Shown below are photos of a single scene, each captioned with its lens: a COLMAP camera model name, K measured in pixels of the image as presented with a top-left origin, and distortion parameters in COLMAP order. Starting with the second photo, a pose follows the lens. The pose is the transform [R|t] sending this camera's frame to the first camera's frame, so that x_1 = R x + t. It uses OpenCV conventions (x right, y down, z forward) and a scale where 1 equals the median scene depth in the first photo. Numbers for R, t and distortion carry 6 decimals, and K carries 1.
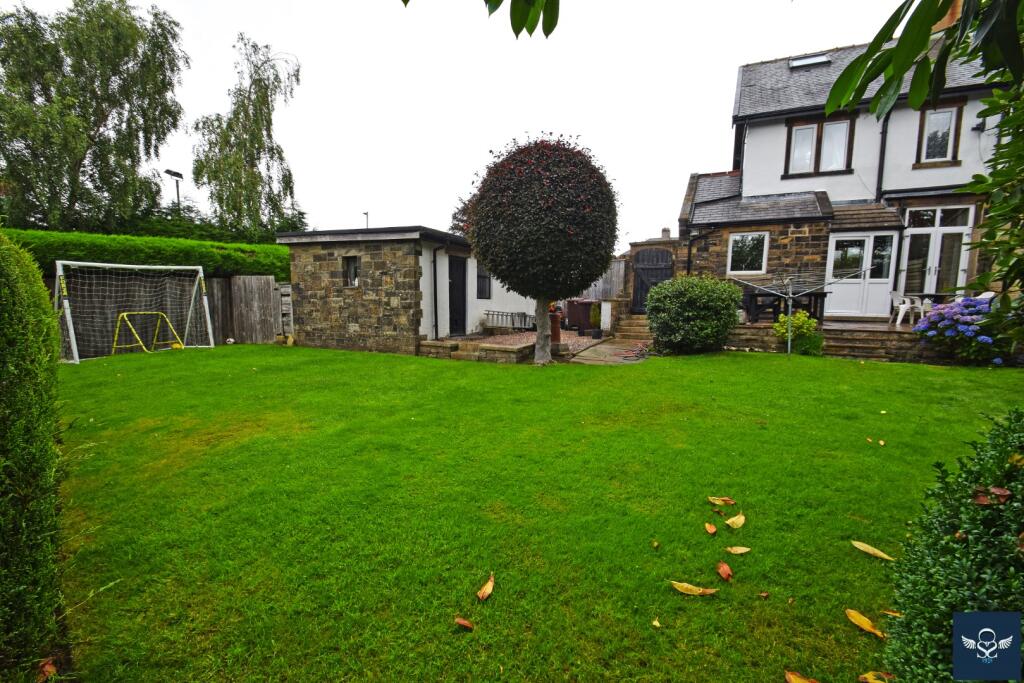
lens RADIAL K [[458.8, 0, 511.0], [0, 458.8, 338.7], [0, 0, 1]] dist [-0.002424, -0.000189]
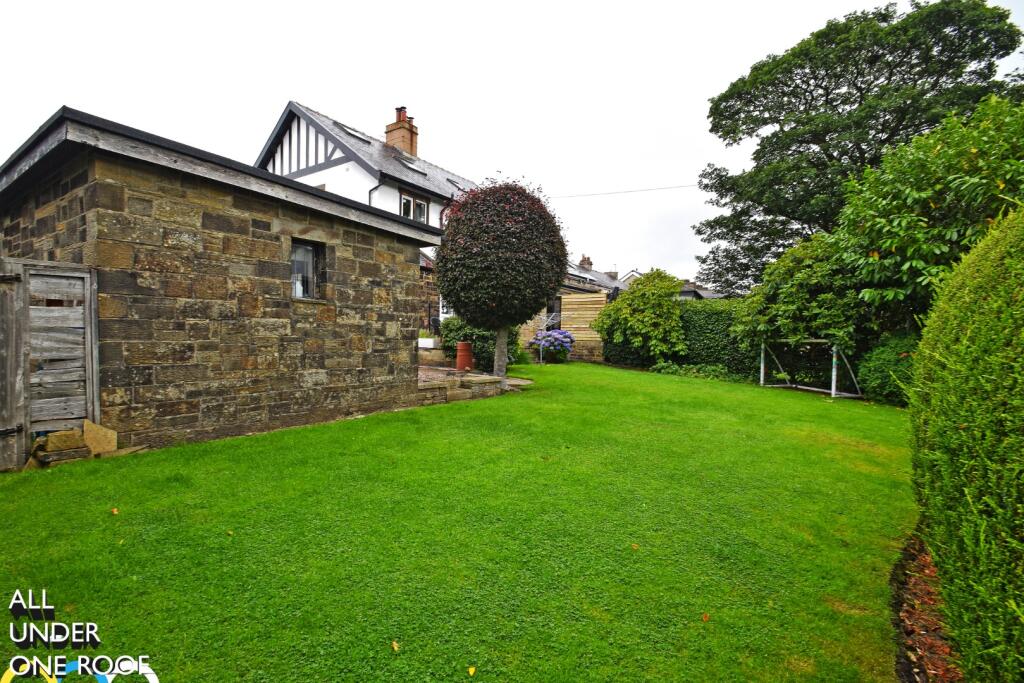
lens RADIAL K [[458.8, 0, 510.7], [0, 458.8, 341.4], [0, 0, 1]] dist [-0.002424, -0.000189]
pose [[0.146357, -0.019085, 0.989048, -0.847281], [0.058215, 0.998247, 0.010648, -0.058579], [-0.987517, 0.056019, 0.147211, 0.717296]]
